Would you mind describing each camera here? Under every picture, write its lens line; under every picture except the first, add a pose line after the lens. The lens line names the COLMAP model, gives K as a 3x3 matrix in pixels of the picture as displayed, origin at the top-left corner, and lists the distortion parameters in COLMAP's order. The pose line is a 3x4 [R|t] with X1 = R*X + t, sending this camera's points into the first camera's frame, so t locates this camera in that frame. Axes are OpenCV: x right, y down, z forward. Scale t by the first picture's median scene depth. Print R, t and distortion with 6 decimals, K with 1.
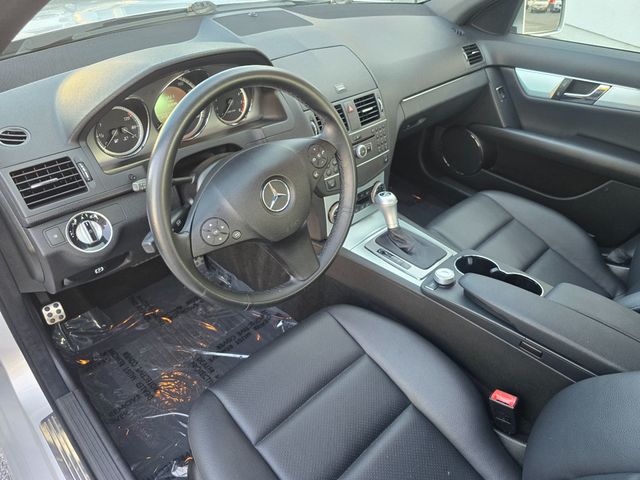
lens RADIAL K [[428.5, 0, 316.5], [0, 428.5, 224.3], [0, 0, 1]] dist [0.052937, -0.054532]
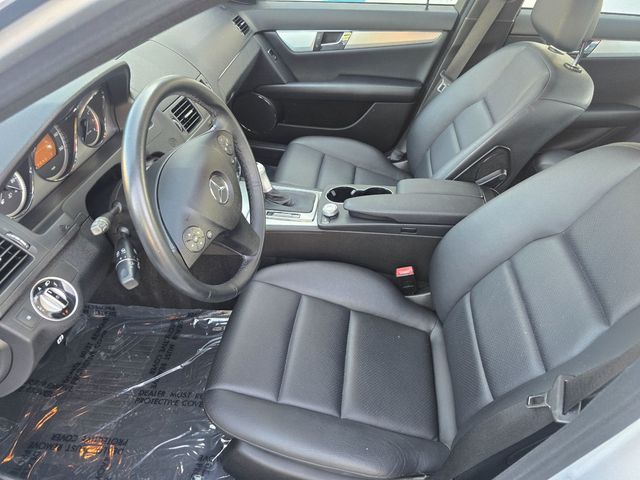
lens RADIAL K [[428.5, 0, 316.5], [0, 428.5, 224.3], [0, 0, 1]] dist [0.052937, -0.054532]
pose [[0.786563, -0.393856, 0.475600, -0.274641], [0.361716, 0.918092, 0.162076, -0.044808], [-0.500479, 0.044549, 0.864601, -0.039680]]
